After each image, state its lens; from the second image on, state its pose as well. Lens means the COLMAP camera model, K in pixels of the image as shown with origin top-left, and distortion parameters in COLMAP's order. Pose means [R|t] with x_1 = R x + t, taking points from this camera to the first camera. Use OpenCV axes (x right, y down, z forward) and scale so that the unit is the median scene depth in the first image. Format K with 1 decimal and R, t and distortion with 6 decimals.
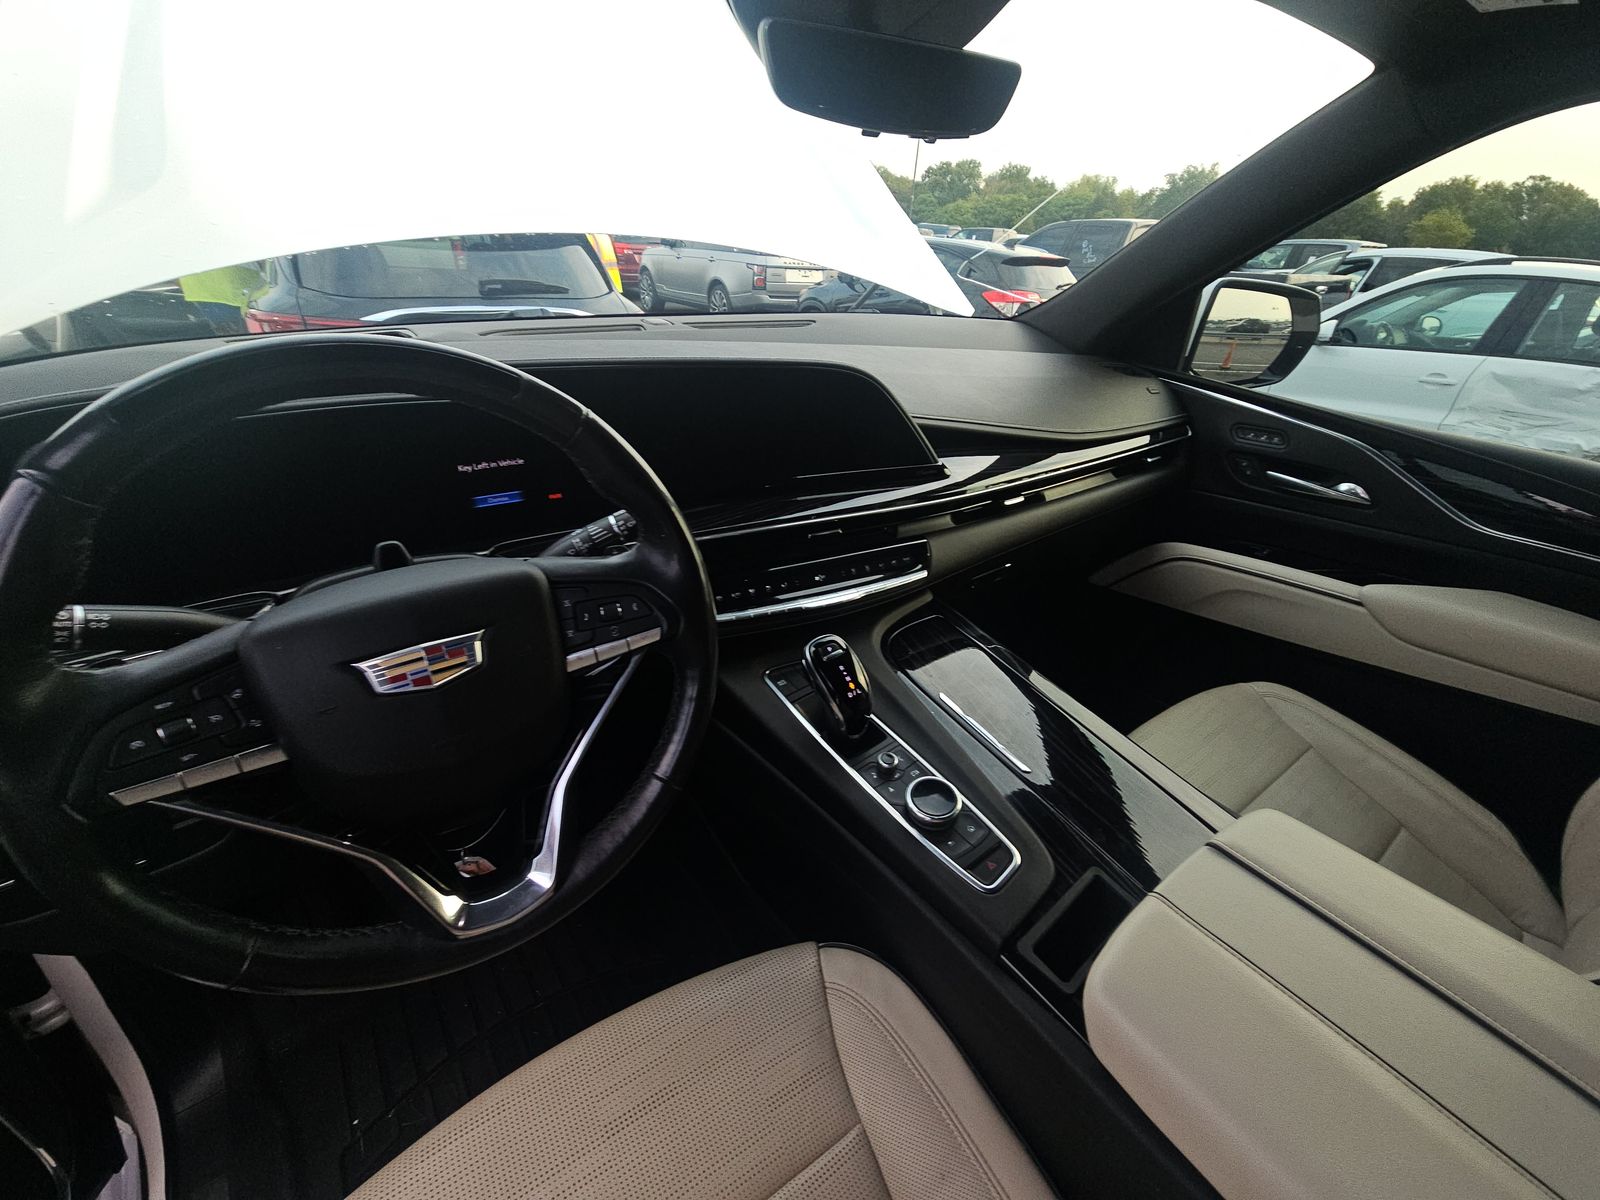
lens RADIAL K [[642.3, 0, 800.0], [0, 642.3, 602.0], [0, 0, 1]] dist [0.002662, -0.001873]
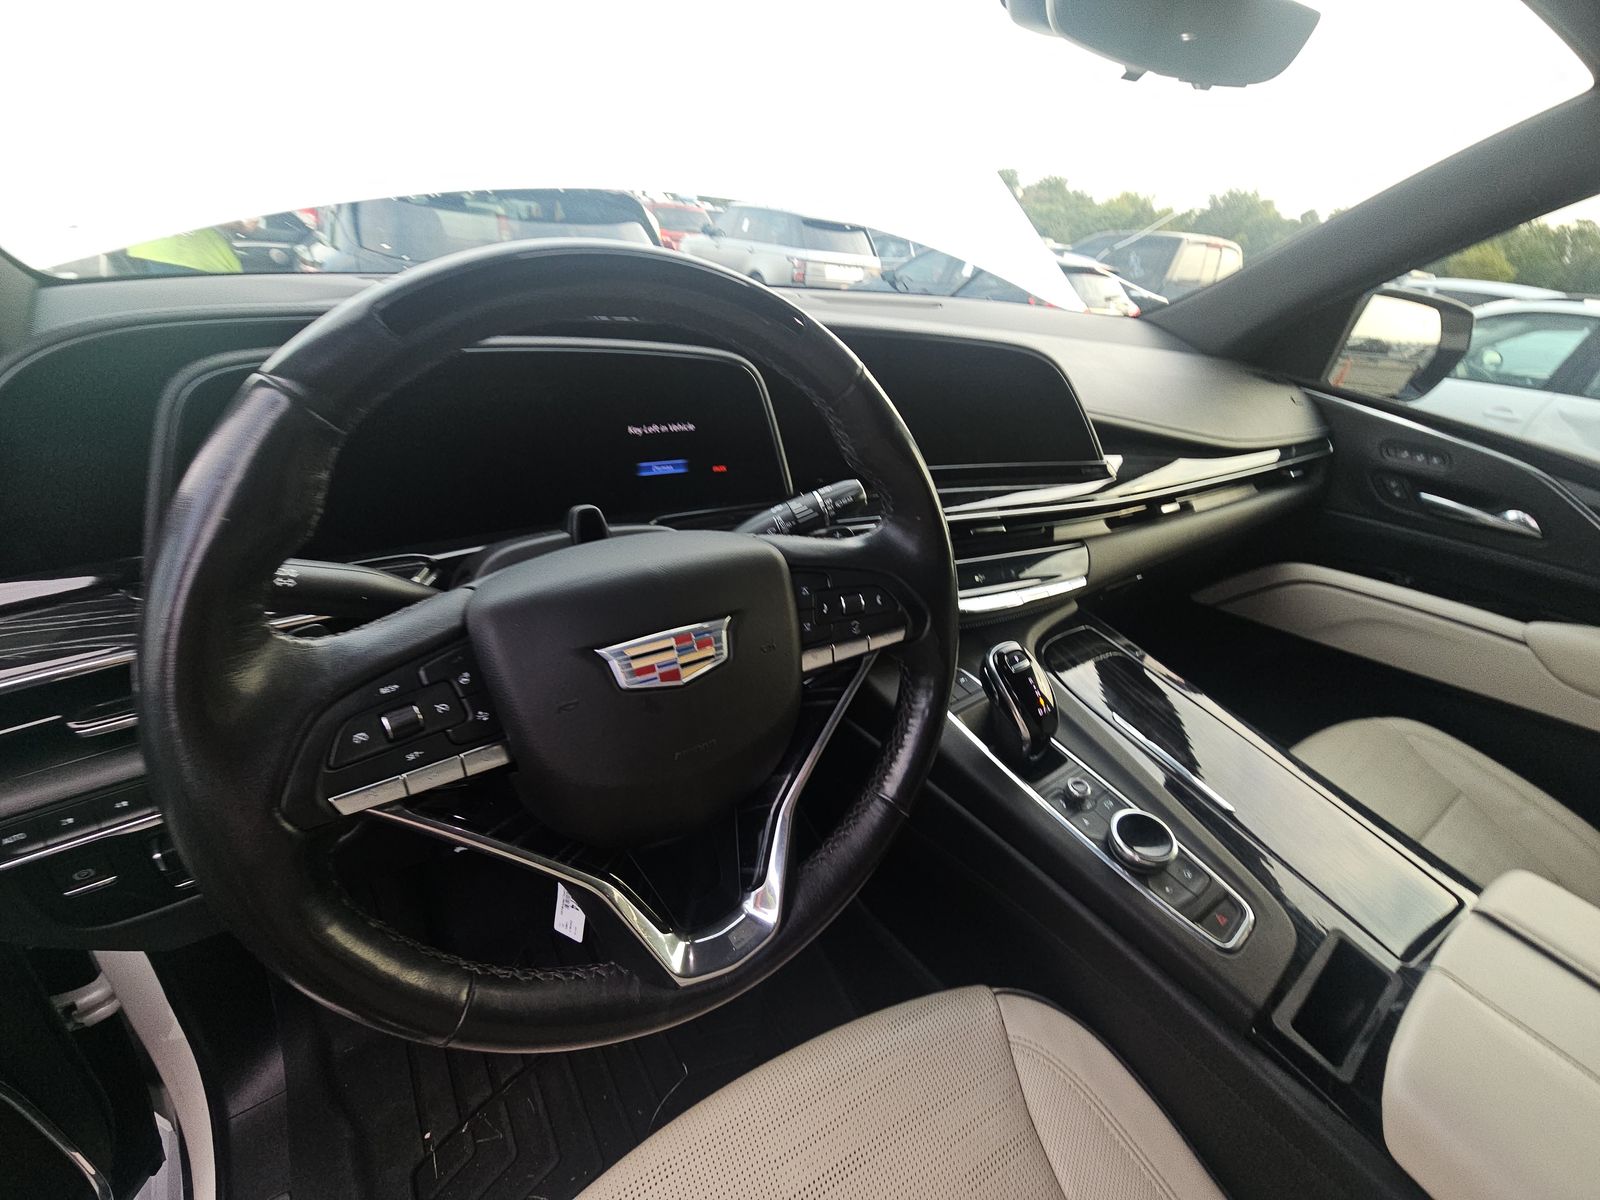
lens RADIAL K [[642.3, 0, 805.2], [0, 642.3, 598.8], [0, 0, 1]] dist [0.002662, -0.001873]
pose [[0.998035, 0.062580, 0.003078, -0.259924], [-0.062575, 0.998039, -0.001852, 0.010067], [-0.003188, 0.001656, 0.999994, 0.108691]]
